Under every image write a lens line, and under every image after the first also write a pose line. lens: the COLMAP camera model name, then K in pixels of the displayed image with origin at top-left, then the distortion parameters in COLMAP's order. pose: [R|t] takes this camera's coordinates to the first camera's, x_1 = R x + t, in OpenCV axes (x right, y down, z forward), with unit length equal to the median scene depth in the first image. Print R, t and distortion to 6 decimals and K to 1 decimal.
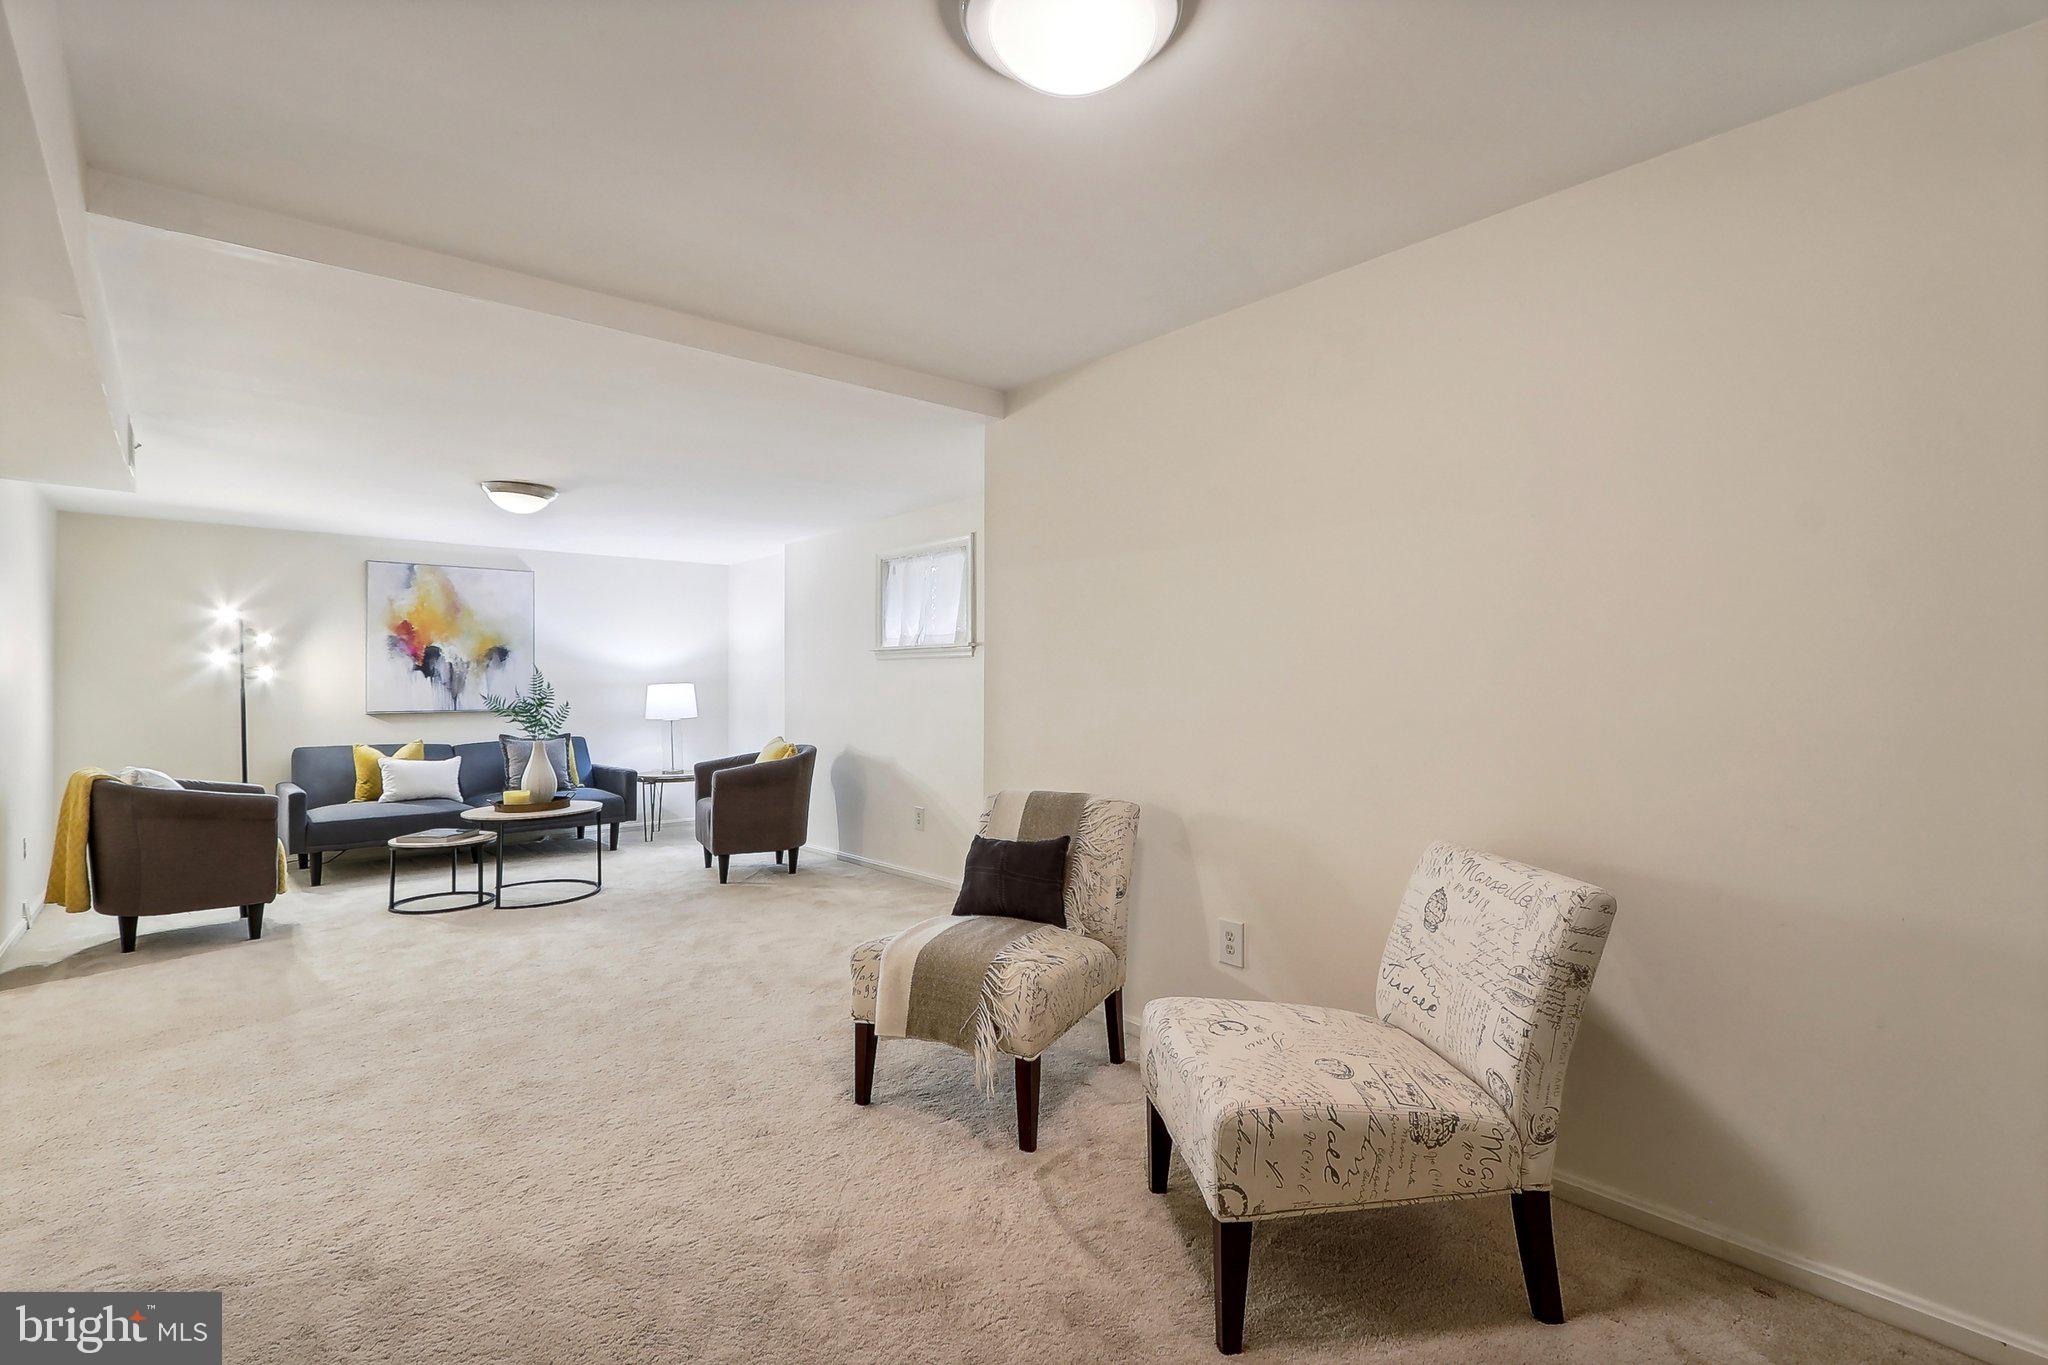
lens RADIAL K [[960.6, 0, 1022.4], [0, 960.6, 692.1], [0, 0, 1]] dist [-0.002729, -0.001451]
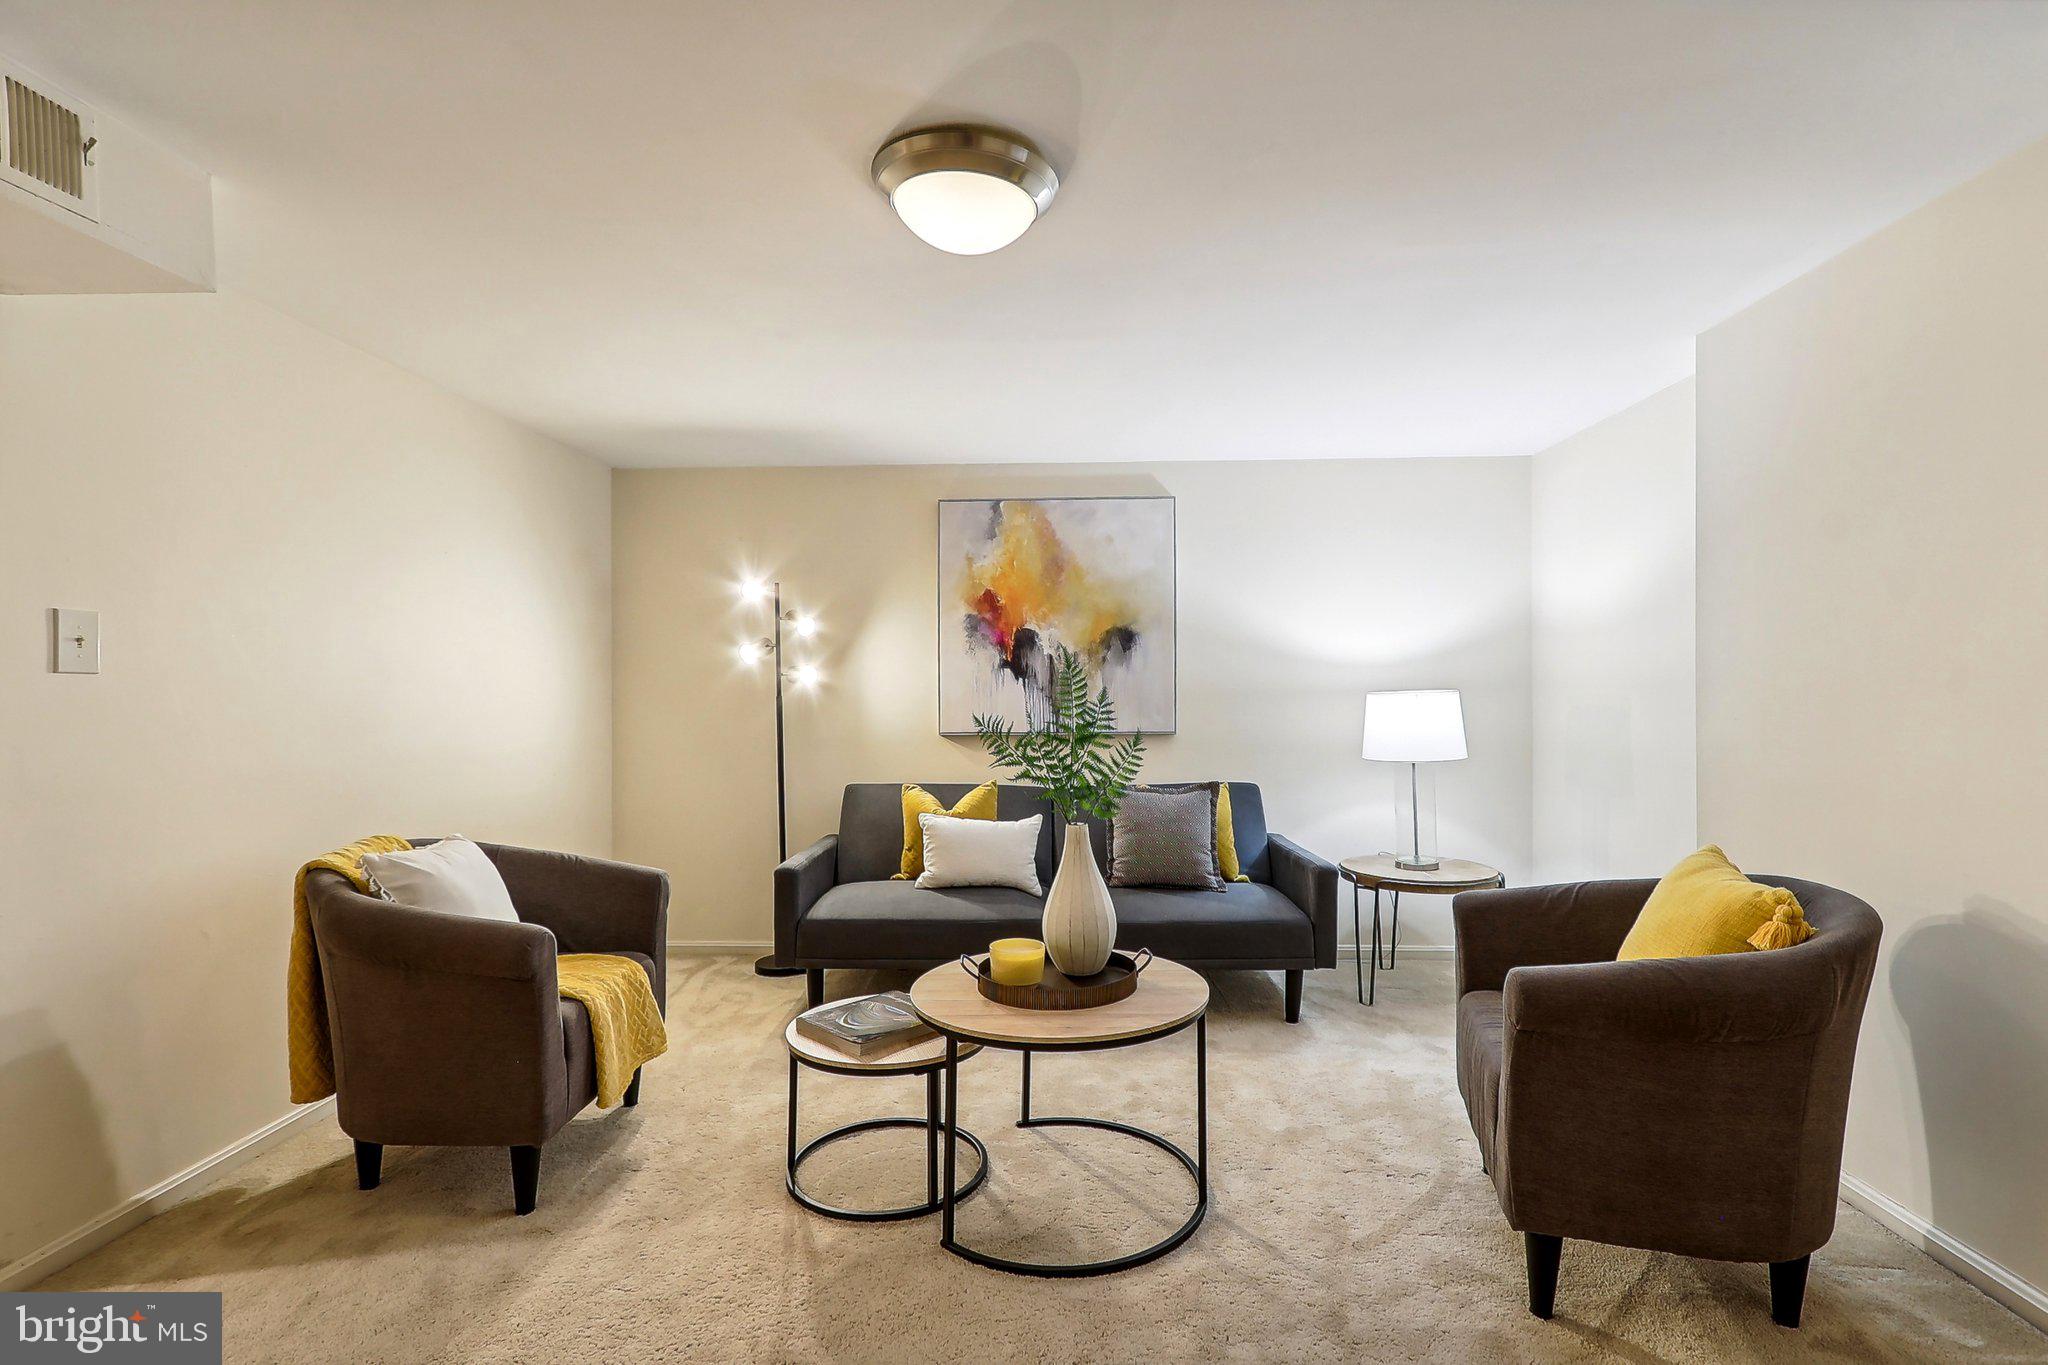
lens RADIAL K [[960.6, 0, 1024.4], [0, 960.6, 692.9], [0, 0, 1]] dist [-0.002729, -0.001451]
pose [[0.723578, 0.005145, -0.690223, -0.185954], [-0.004812, 0.999986, 0.002409, -0.008203], [0.690225, 0.001578, 0.723593, 0.554599]]
